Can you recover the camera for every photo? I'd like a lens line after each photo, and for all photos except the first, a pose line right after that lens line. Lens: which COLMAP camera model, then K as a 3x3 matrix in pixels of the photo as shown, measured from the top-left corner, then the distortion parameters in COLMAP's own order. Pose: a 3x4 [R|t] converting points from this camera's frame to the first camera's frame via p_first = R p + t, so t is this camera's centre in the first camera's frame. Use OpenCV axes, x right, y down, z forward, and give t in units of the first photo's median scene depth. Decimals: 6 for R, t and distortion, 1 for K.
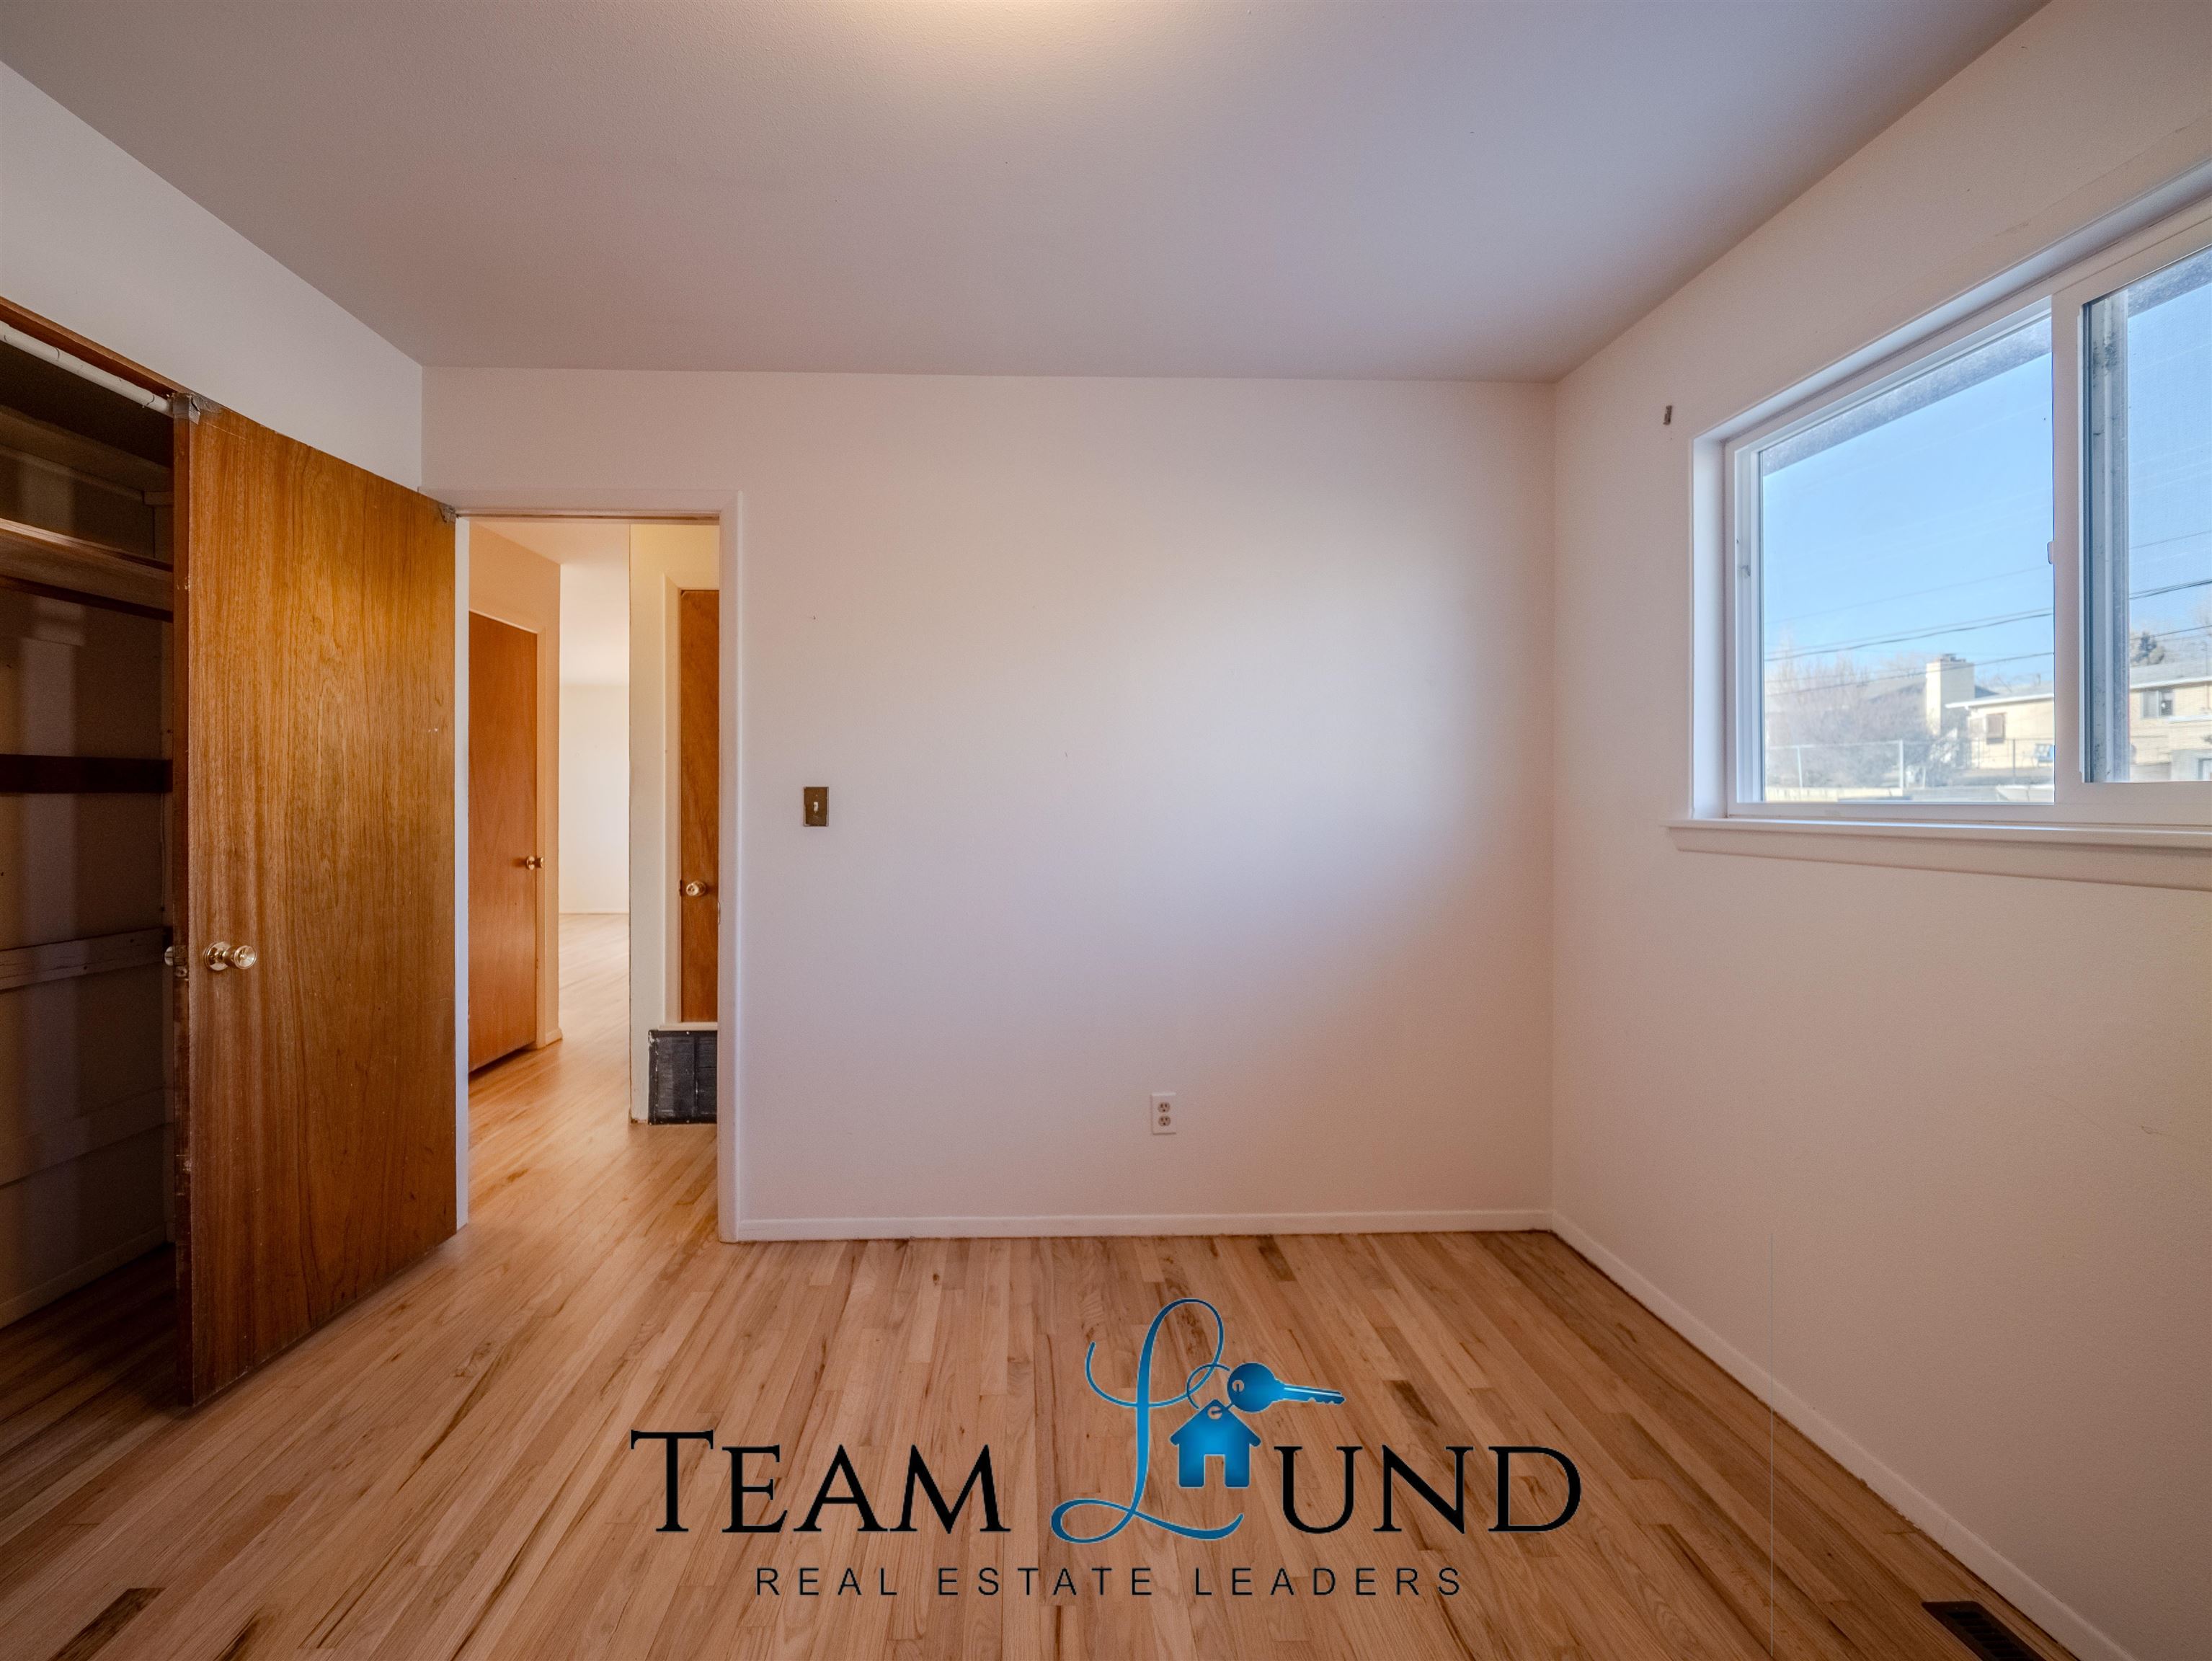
lens RADIAL K [[934.2, 0, 1064.4], [0, 934.2, 801.2], [0, 0, 1]] dist [-0.000405, -0.003958]
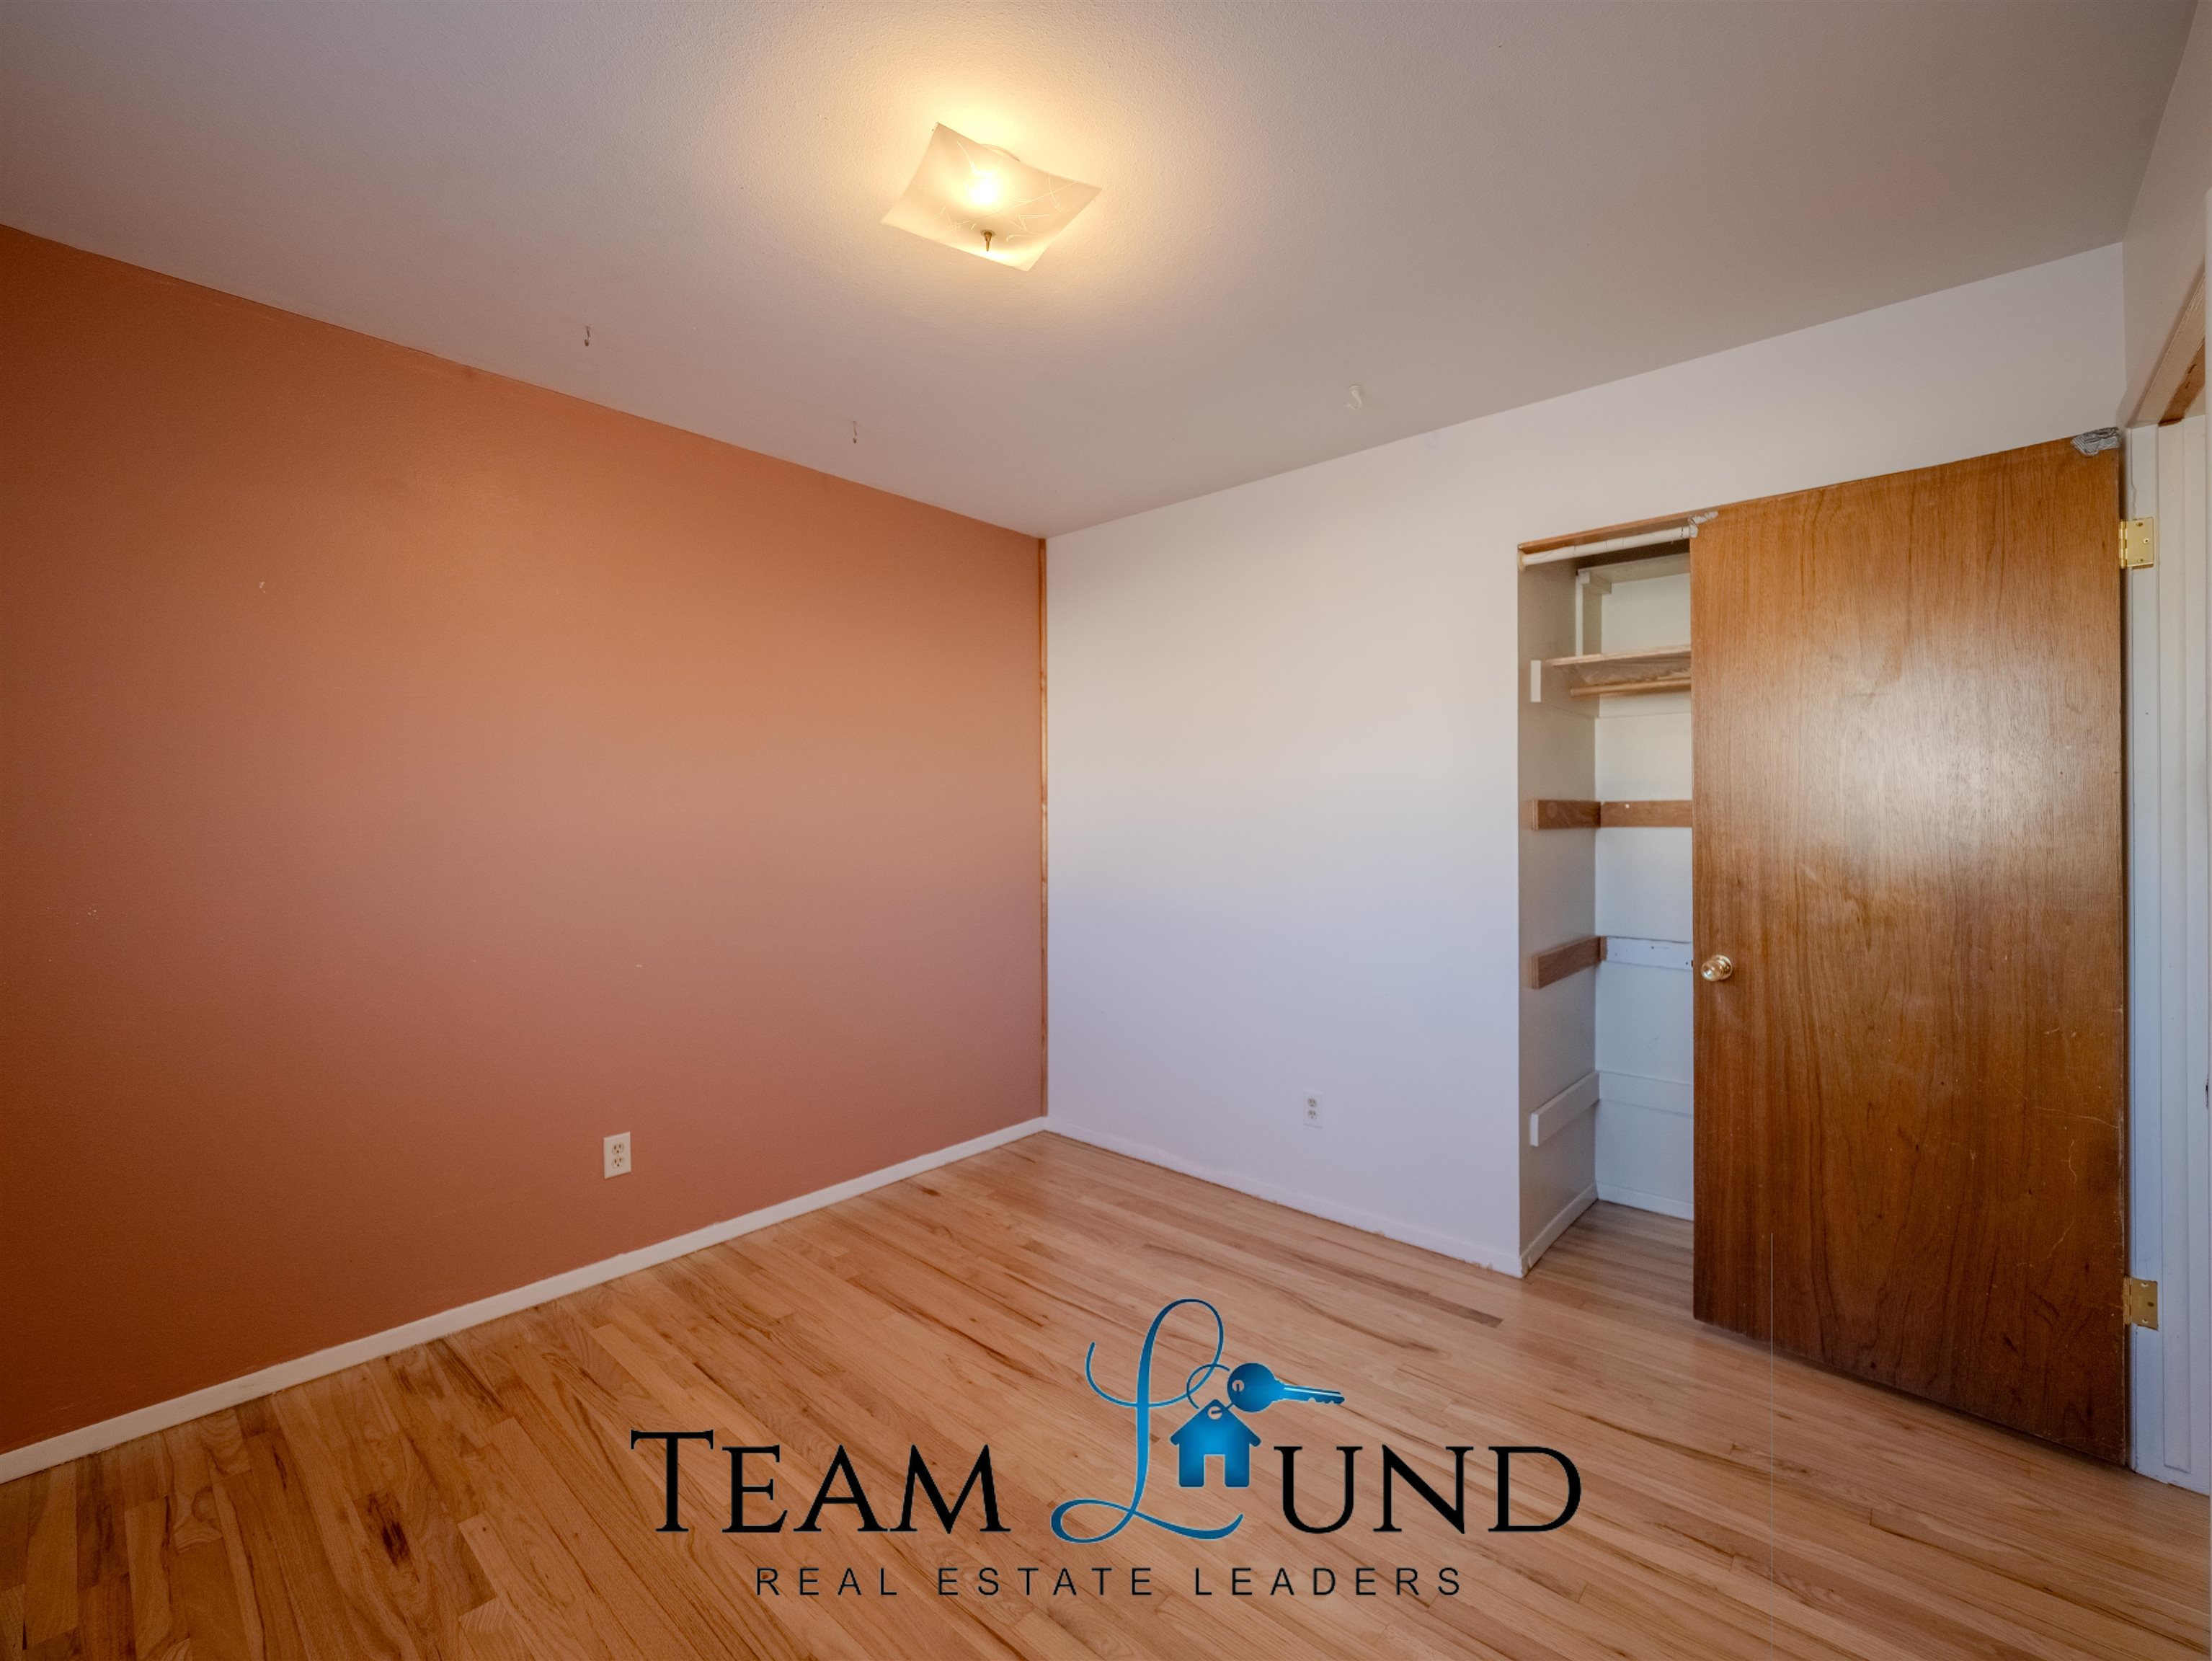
lens RADIAL K [[934.2, 0, 1139.4], [0, 934.2, 816.7], [0, 0, 1]] dist [-0.000405, -0.003958]
pose [[-0.676214, 0.000829, -0.736705, 0.429383], [-0.000426, 0.999999, 0.001517, -0.025888], [0.736705, 0.001340, -0.676213, 1.112042]]
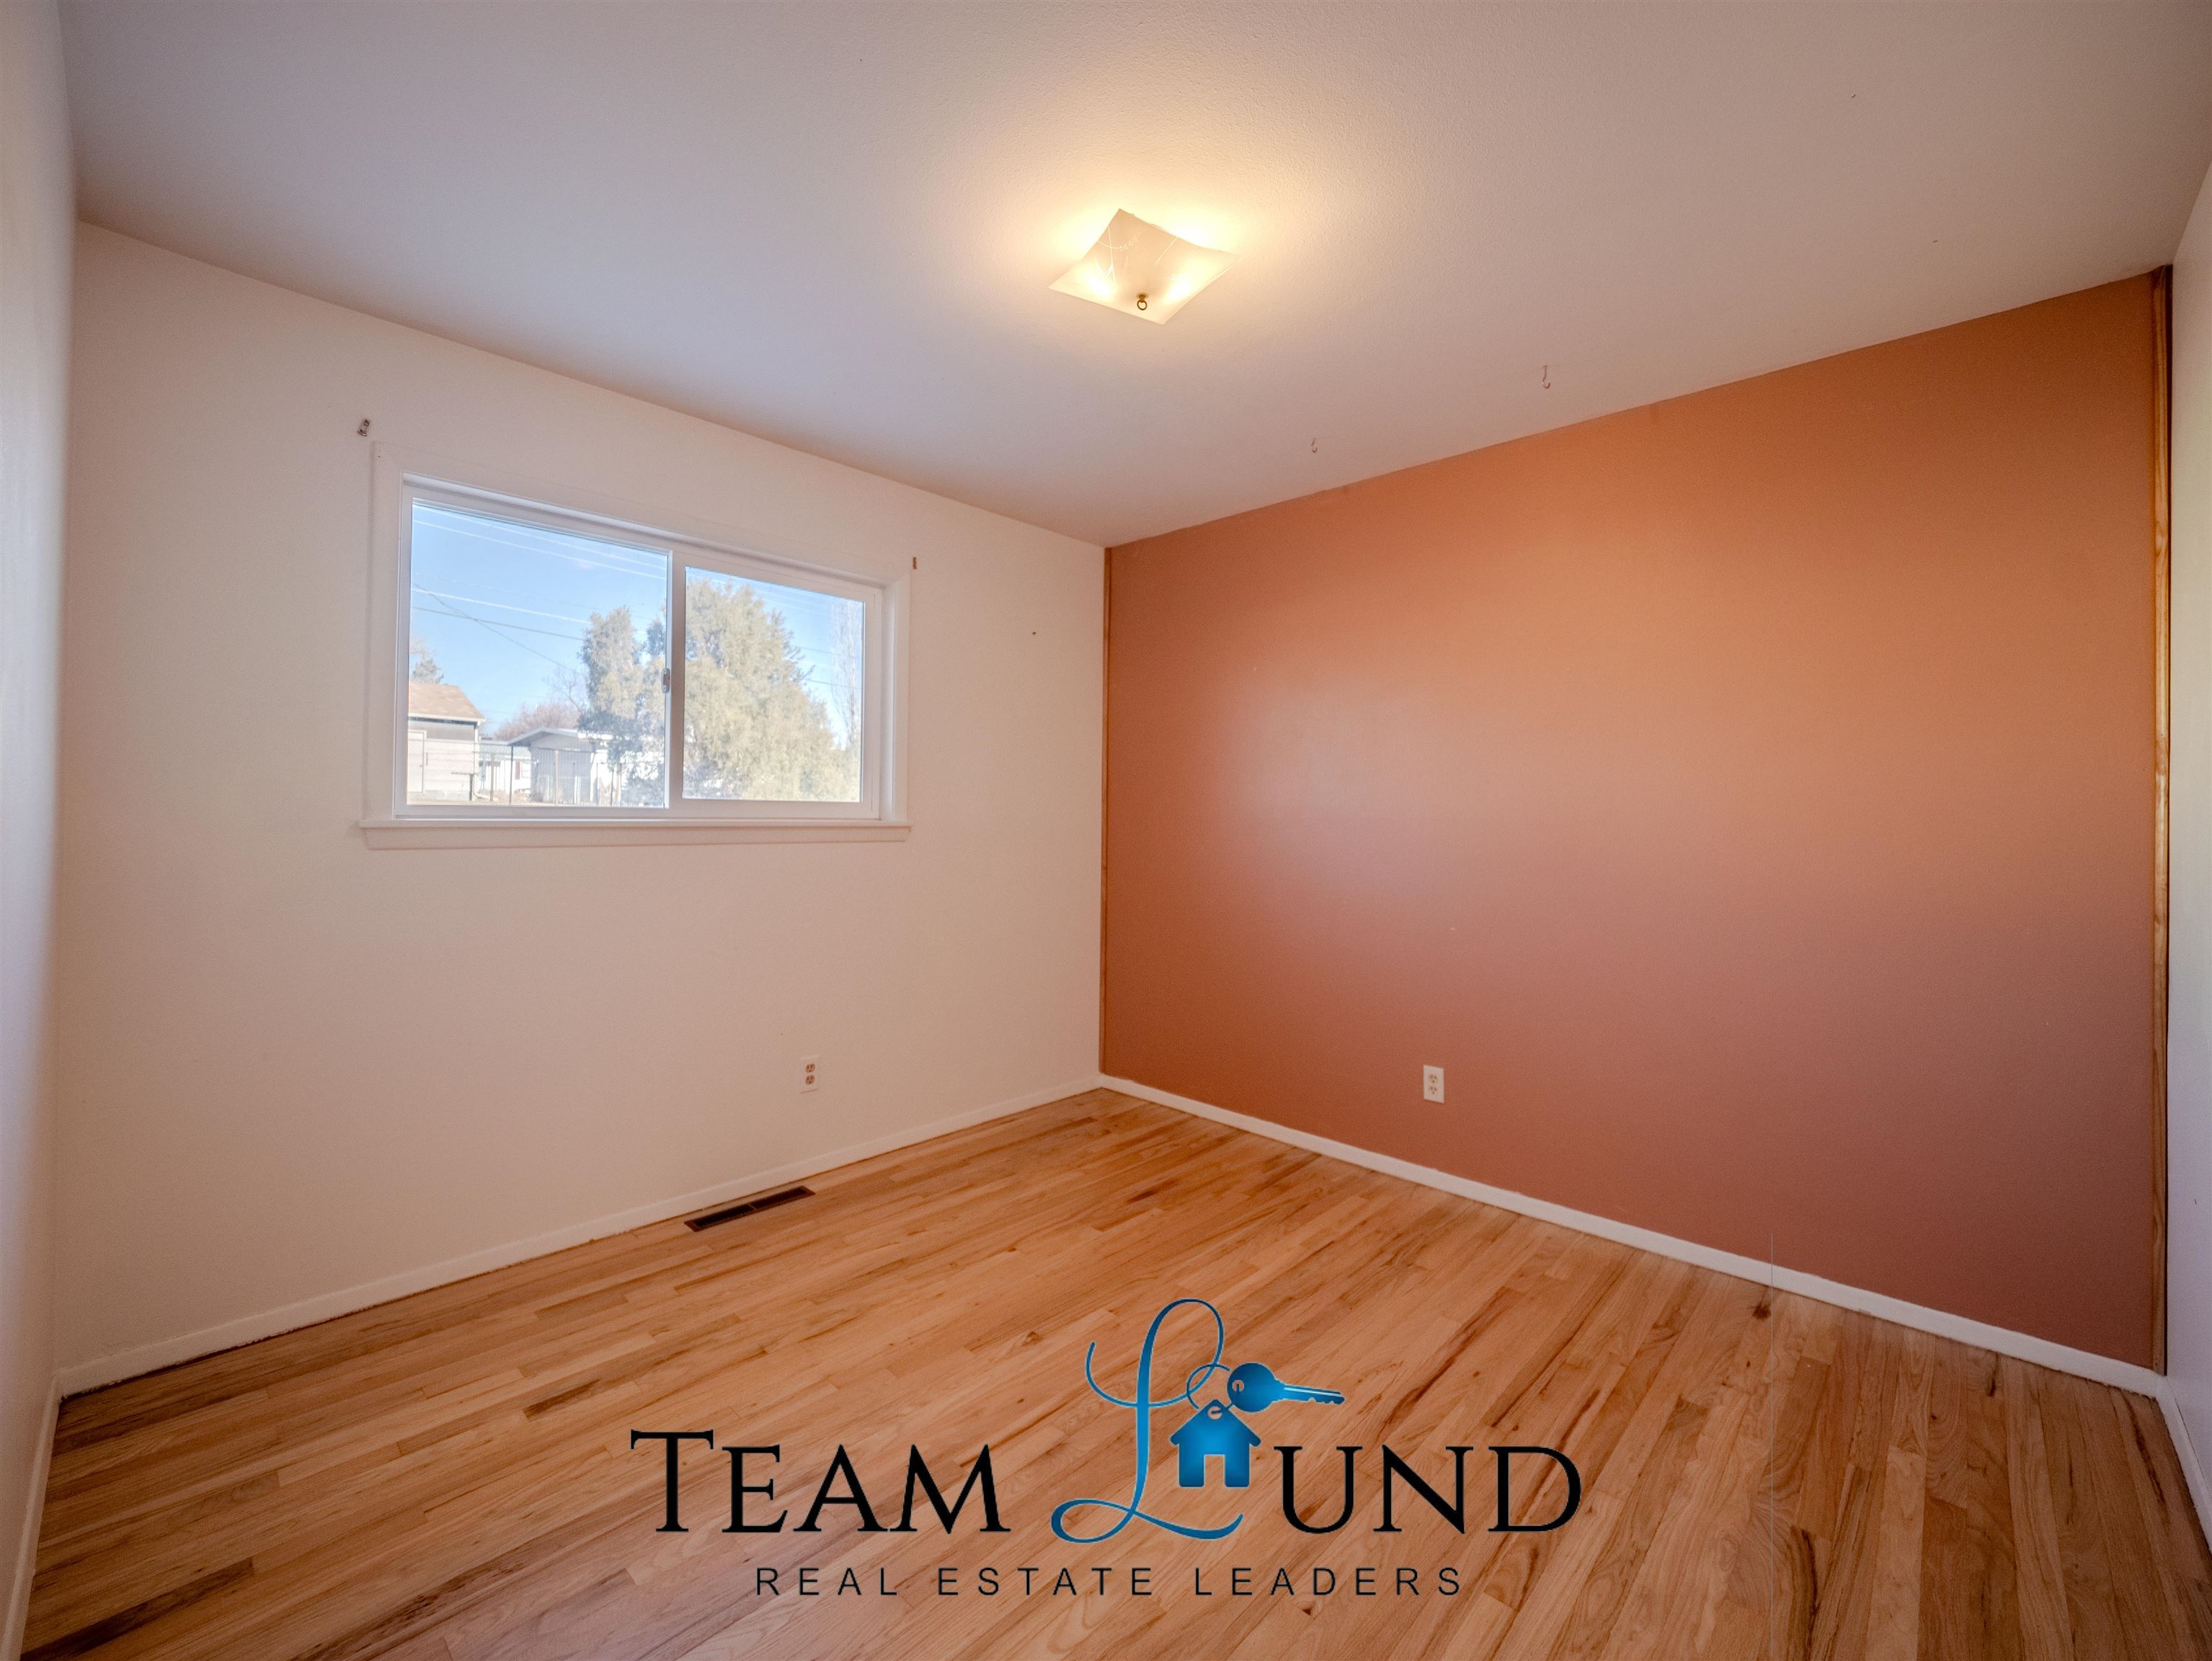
lens RADIAL K [[934.2, 0, 1134.6], [0, 934.2, 809.5], [0, 0, 1]] dist [-0.000405, -0.003958]
pose [[-0.716868, -0.005855, 0.697184, -0.681338], [-0.013075, 0.999902, -0.005047, 0.004621], [-0.697086, -0.012734, -0.716874, 1.156010]]
